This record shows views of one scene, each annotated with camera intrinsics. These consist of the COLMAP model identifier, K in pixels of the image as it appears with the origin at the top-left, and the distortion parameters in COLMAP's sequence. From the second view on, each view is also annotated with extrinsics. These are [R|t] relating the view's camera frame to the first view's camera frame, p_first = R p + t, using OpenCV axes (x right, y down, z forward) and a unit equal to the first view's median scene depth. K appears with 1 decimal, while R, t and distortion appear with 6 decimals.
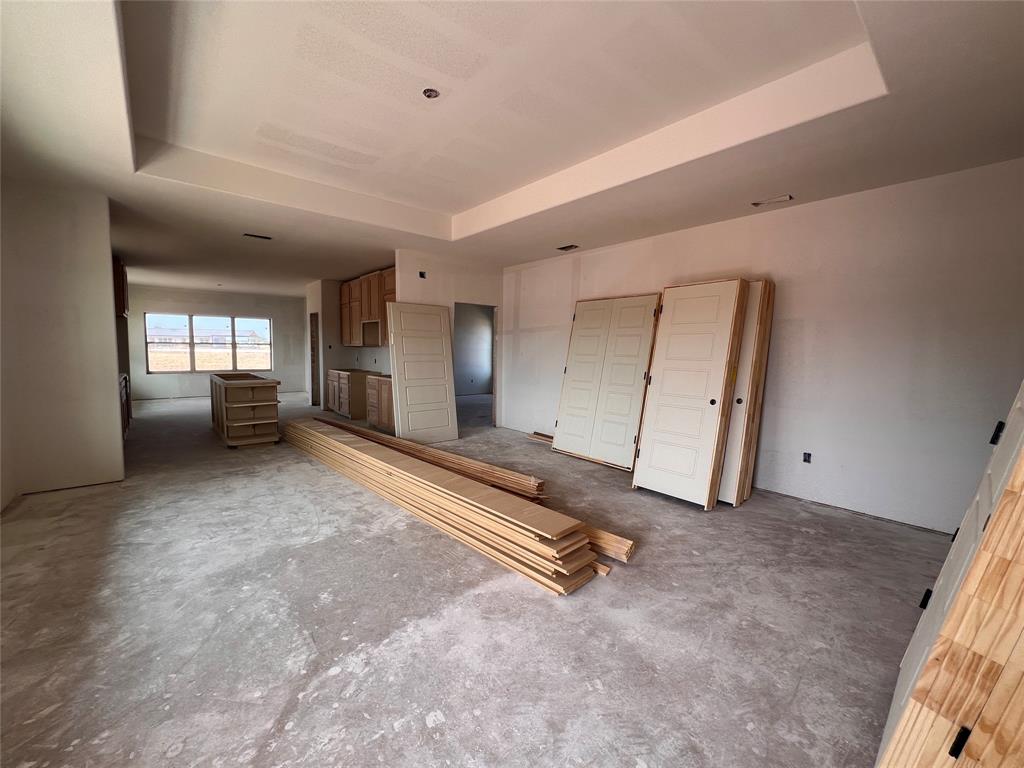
lens RADIAL K [[412.4, 0, 506.4], [0, 412.4, 378.1], [0, 0, 1]] dist [0.000094, 0.000882]
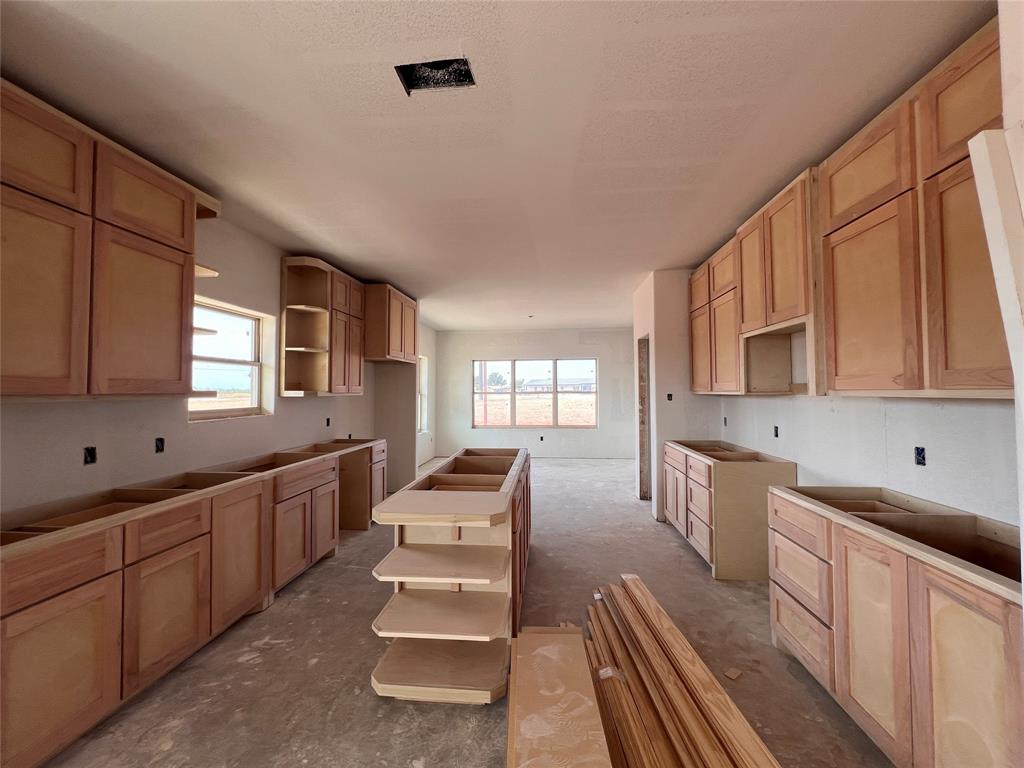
lens RADIAL K [[412.4, 0, 508.2], [0, 412.4, 381.7], [0, 0, 1]] dist [0.000094, 0.000882]
pose [[0.698339, -0.034301, -0.714945, -0.196861], [-0.038450, 0.995611, -0.085323, -0.042032], [0.714733, 0.087074, 0.693955, 0.490728]]
